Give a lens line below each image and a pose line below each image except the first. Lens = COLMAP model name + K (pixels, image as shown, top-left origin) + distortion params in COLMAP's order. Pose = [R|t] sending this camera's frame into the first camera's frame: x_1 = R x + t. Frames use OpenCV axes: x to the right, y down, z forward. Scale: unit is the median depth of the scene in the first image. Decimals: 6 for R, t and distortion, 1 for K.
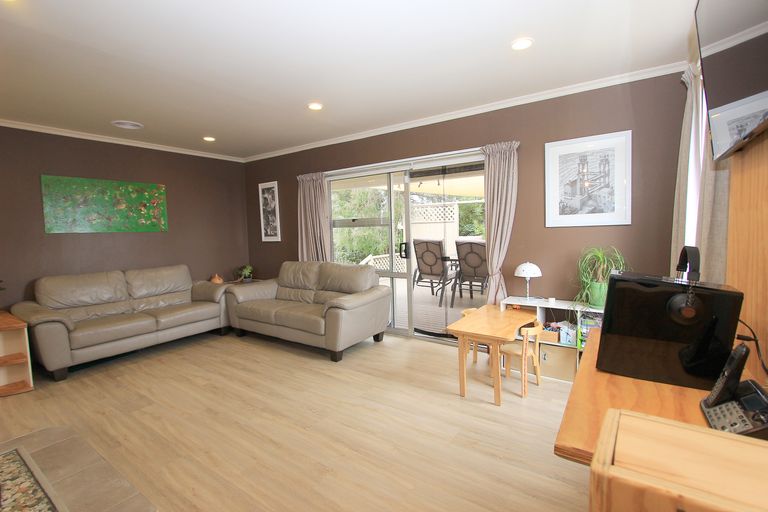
lens RADIAL K [[360.5, 0, 382.3], [0, 360.5, 257.0], [0, 0, 1]] dist [-0.005900, -0.000582]
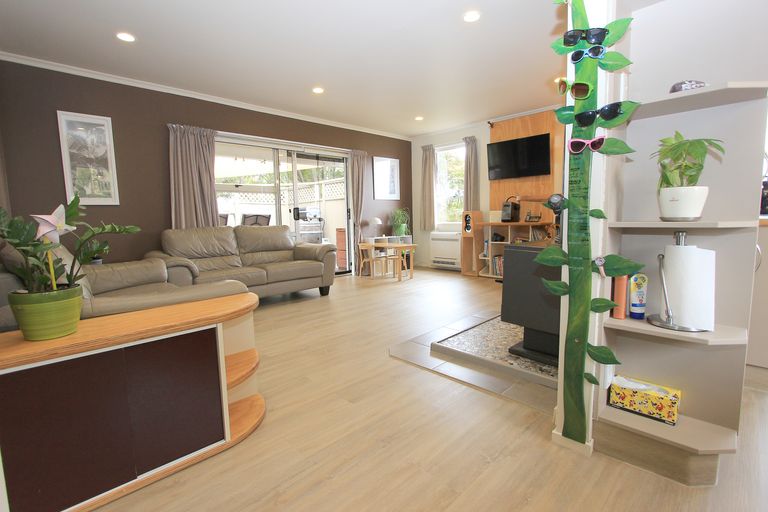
lens RADIAL K [[360.5, 0, 381.6], [0, 360.5, 254.4], [0, 0, 1]] dist [-0.005900, -0.000582]
pose [[0.185473, -0.073955, 0.979862, -0.958858], [0.098131, 0.993573, 0.056415, 0.068422], [-0.977737, 0.085692, 0.191538, 0.404451]]
